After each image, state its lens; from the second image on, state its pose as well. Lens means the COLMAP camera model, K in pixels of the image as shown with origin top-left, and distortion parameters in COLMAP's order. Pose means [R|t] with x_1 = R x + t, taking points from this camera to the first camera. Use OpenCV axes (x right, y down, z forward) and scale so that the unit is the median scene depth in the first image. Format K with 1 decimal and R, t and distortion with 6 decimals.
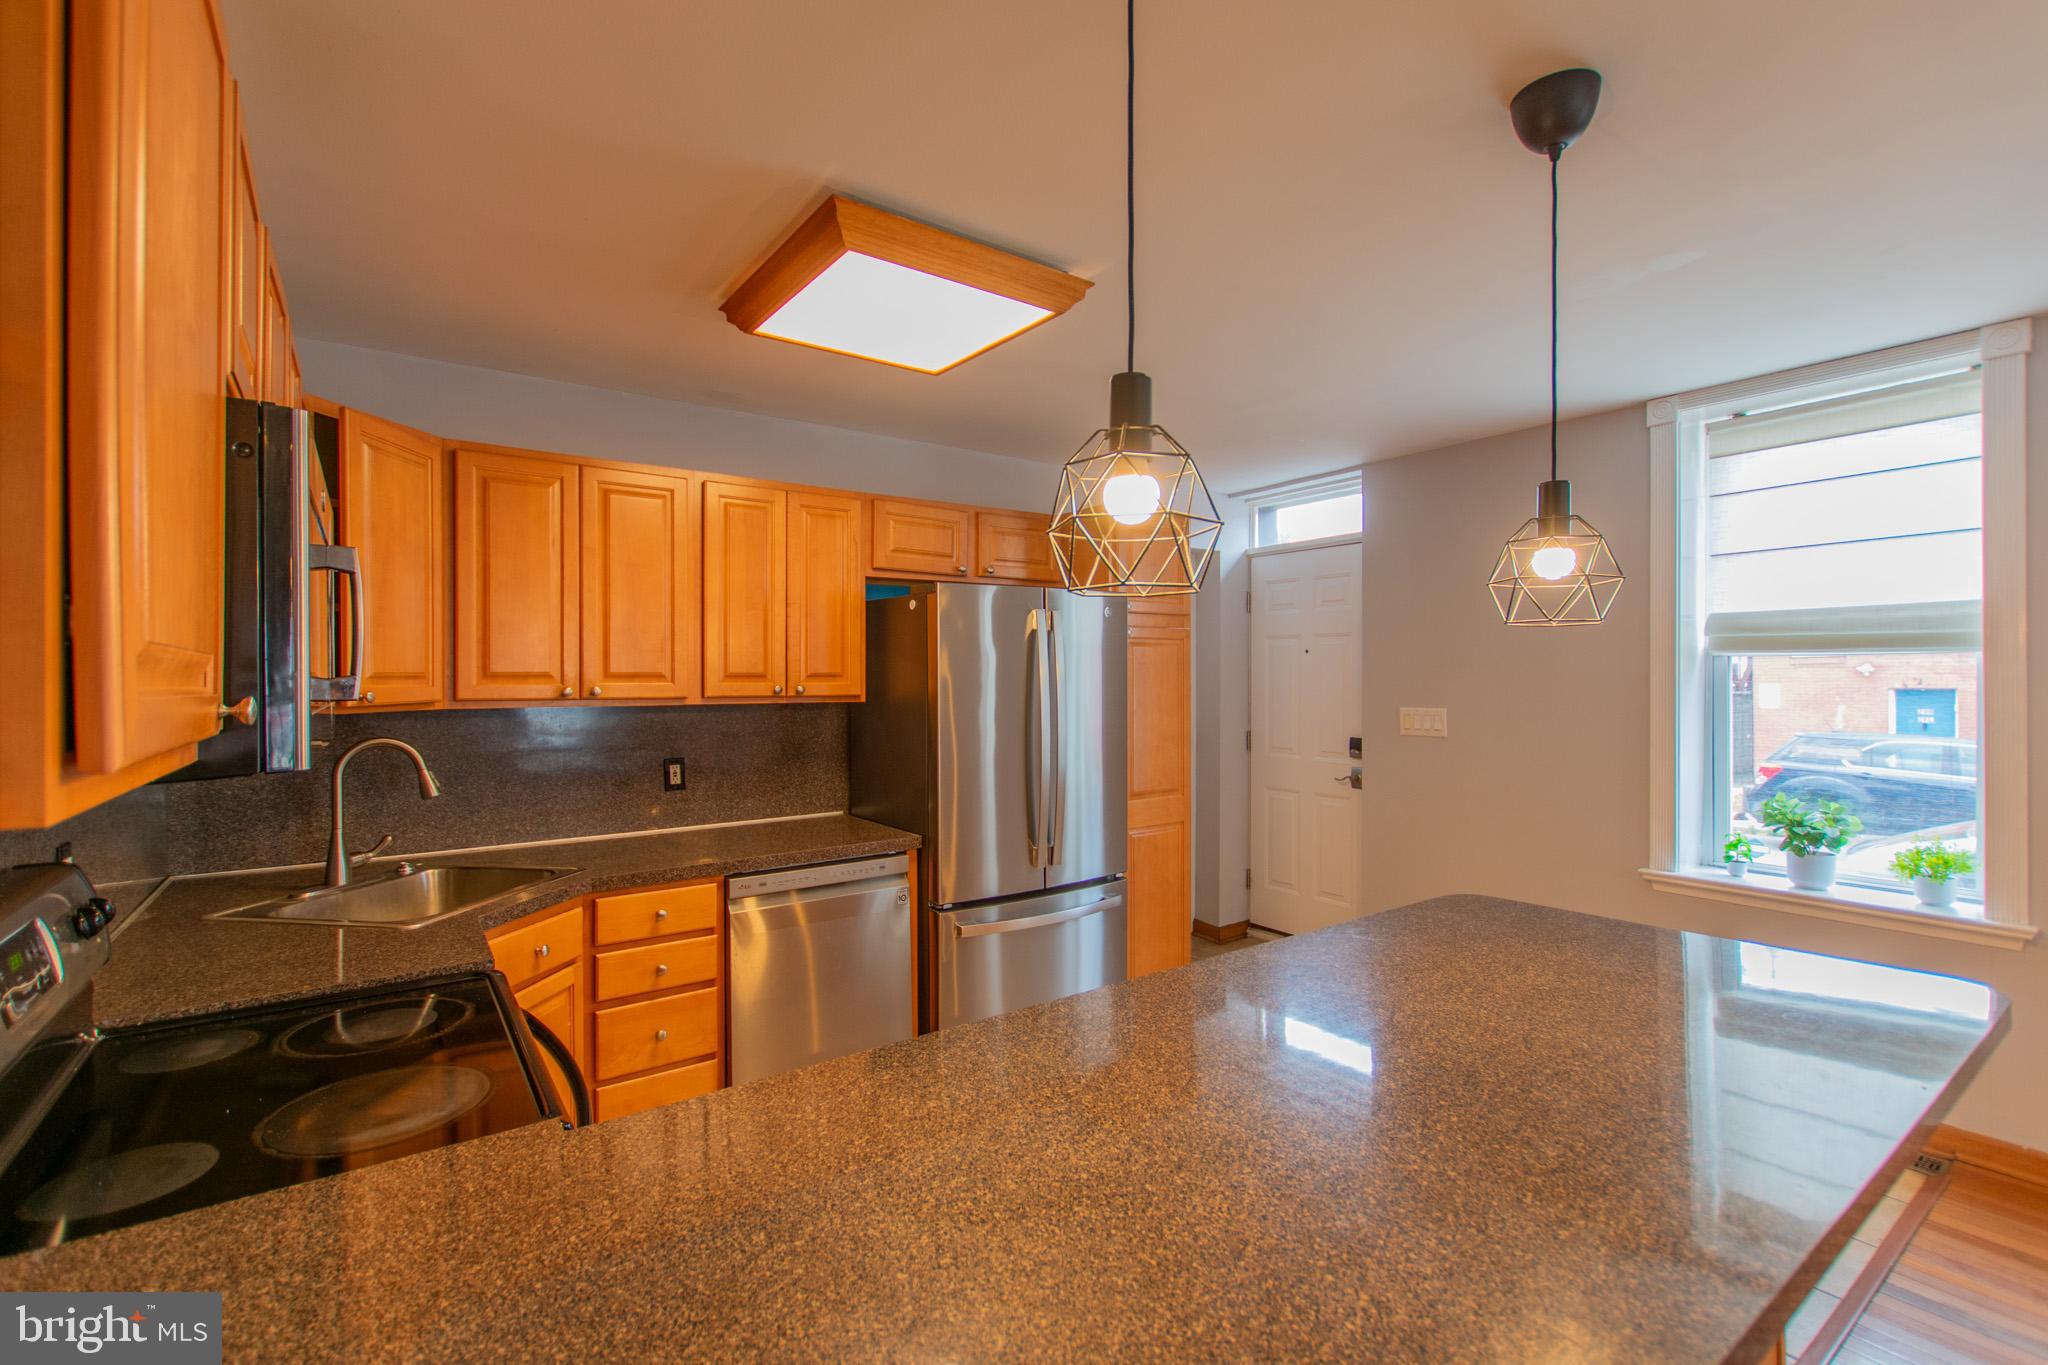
lens RADIAL K [[904.0, 0, 1020.8], [0, 904.0, 673.3], [0, 0, 1]] dist [0.009628, -0.003700]
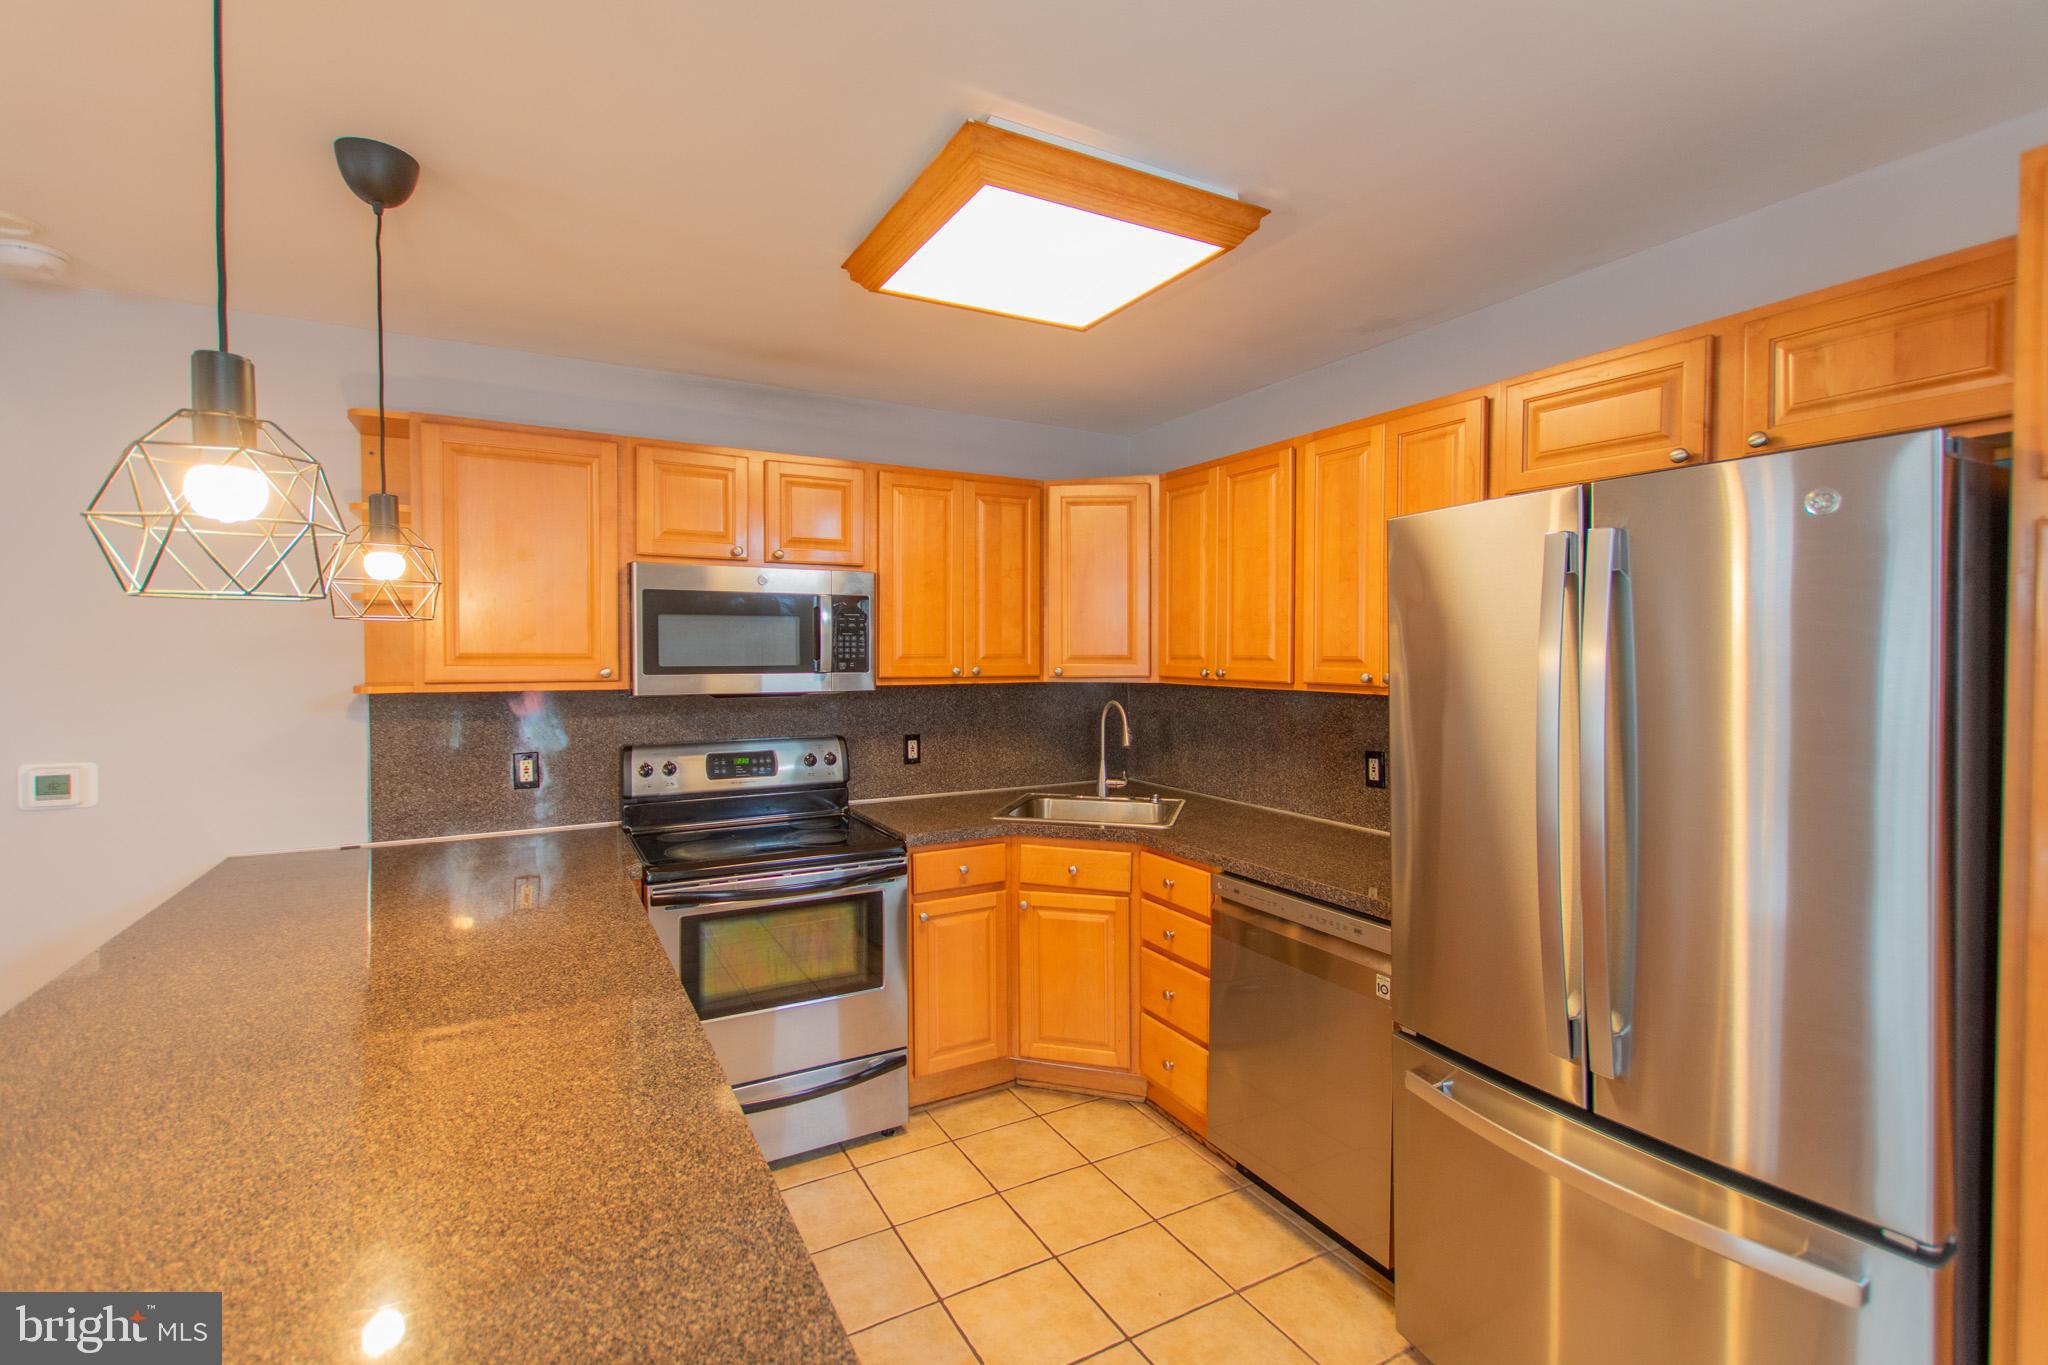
lens RADIAL K [[904.0, 0, 1037.2], [0, 904.0, 674.2], [0, 0, 1]] dist [0.009628, -0.003700]
pose [[-0.110365, 0.026685, -0.993533, 0.536805], [0.001807, 0.999643, 0.026648, -0.006680], [0.993890, 0.001146, -0.110374, 0.767575]]
